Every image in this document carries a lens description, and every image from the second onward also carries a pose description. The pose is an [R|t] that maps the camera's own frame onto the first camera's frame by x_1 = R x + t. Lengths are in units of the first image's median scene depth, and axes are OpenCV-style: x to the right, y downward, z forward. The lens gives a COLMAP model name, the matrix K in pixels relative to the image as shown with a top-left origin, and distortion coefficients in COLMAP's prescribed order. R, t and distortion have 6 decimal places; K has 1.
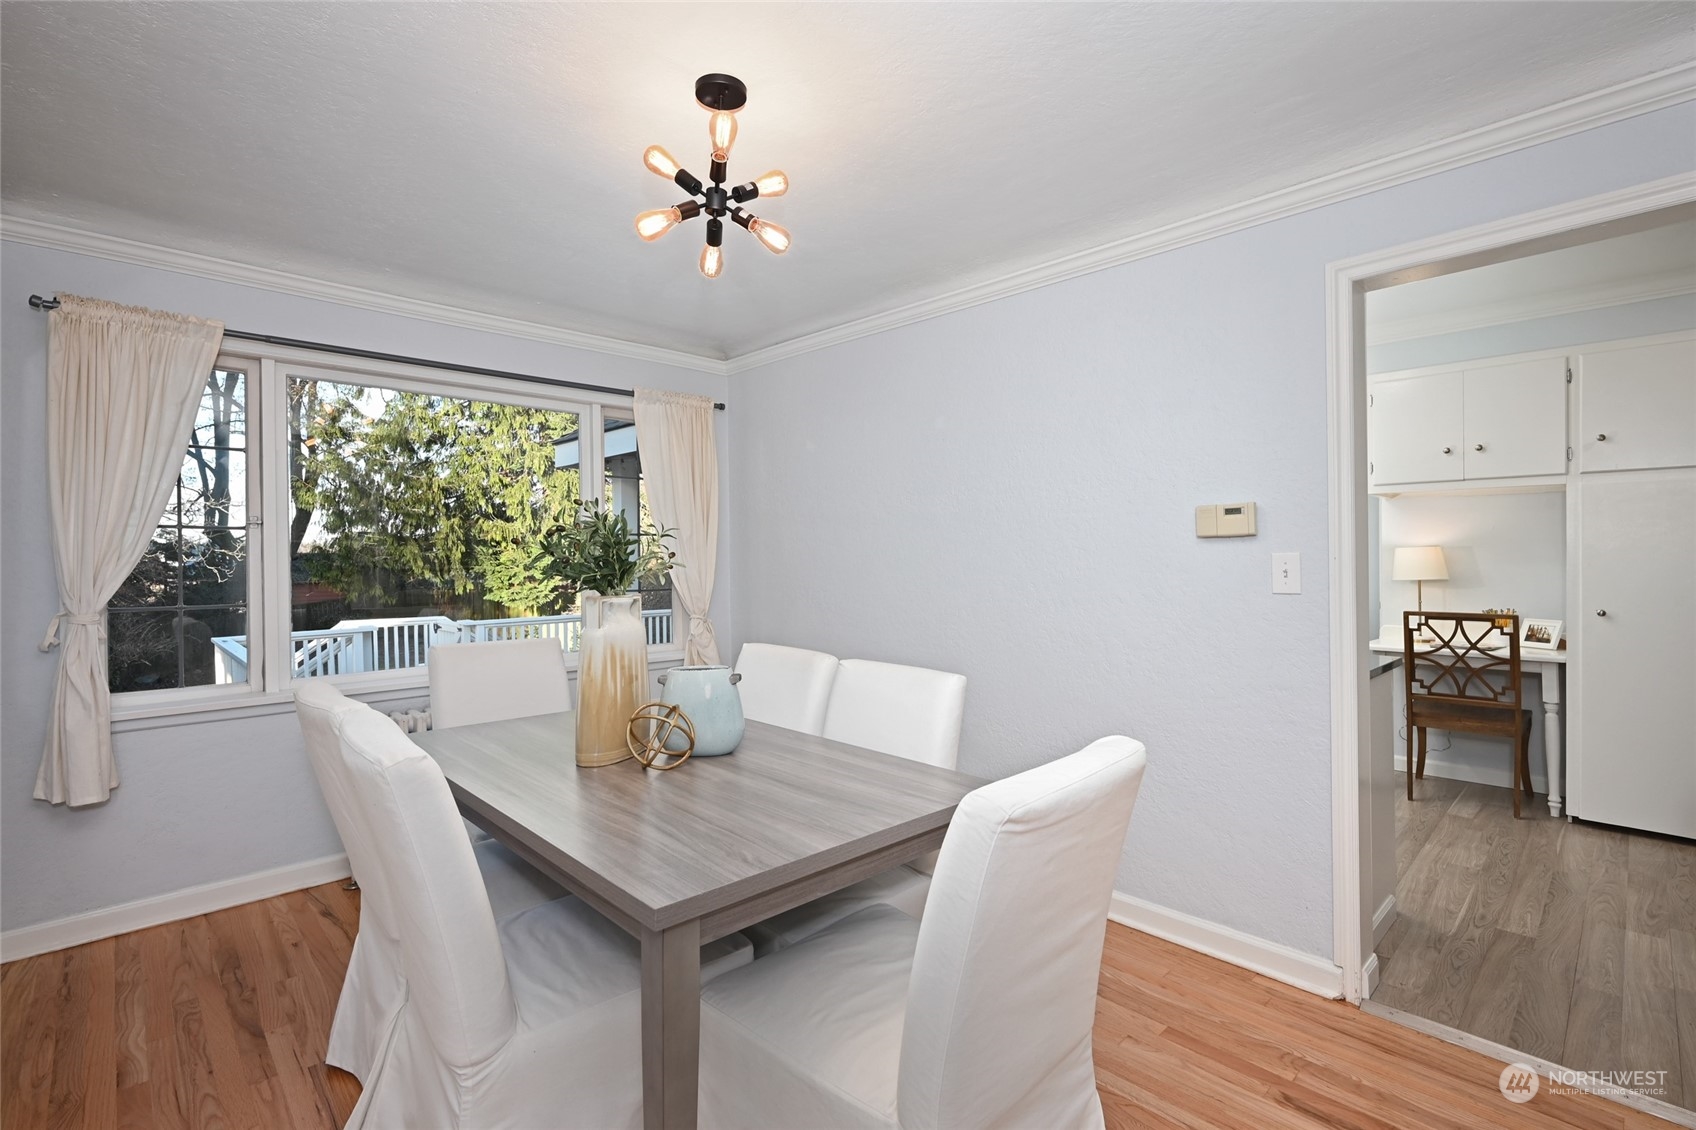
lens RADIAL K [[767.4, 0, 853.5], [0, 767.4, 549.3], [0, 0, 1]] dist [-0.001784, -0.000378]
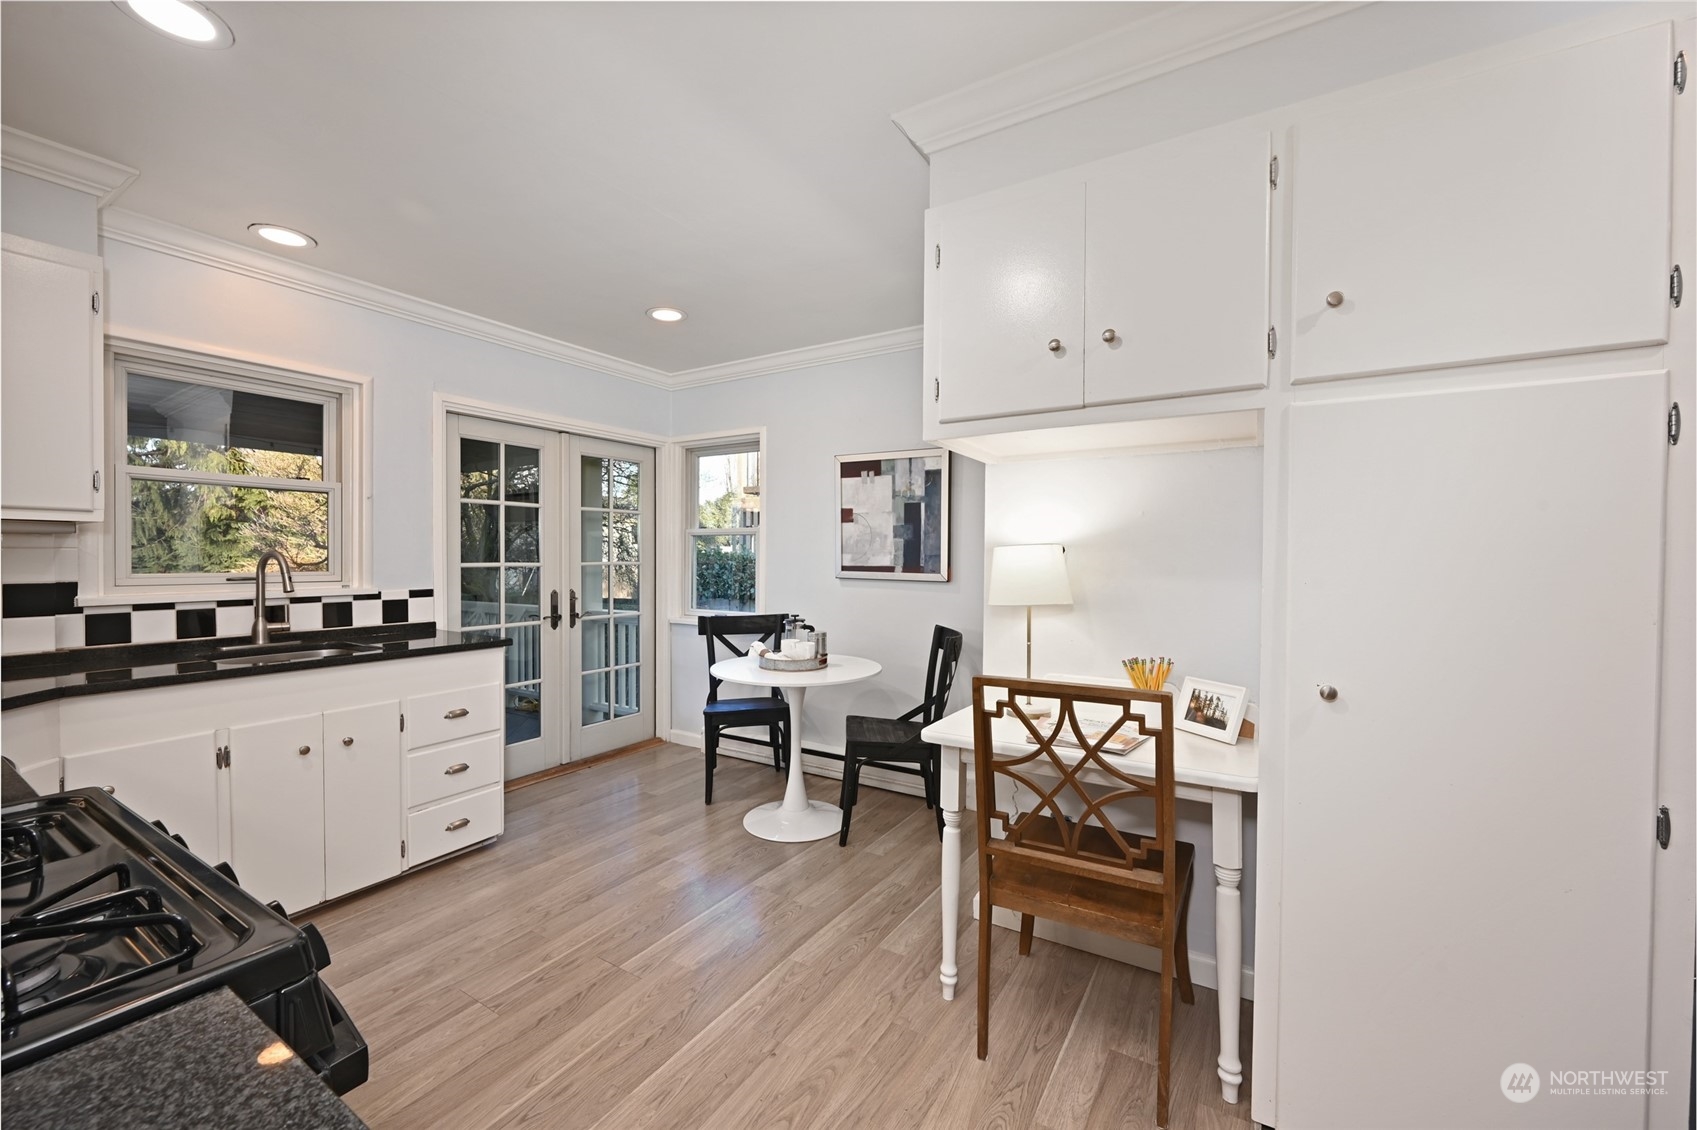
lens RADIAL K [[681.0, 0, 838.7], [0, 681.0, 559.8], [0, 0, 1]] dist [-0.008934, 0.001642]
pose [[0.971967, -0.001445, 0.235115, 0.541544], [-0.003944, 0.999740, 0.022446, -0.002739], [-0.235086, -0.022744, 0.971708, 0.612241]]
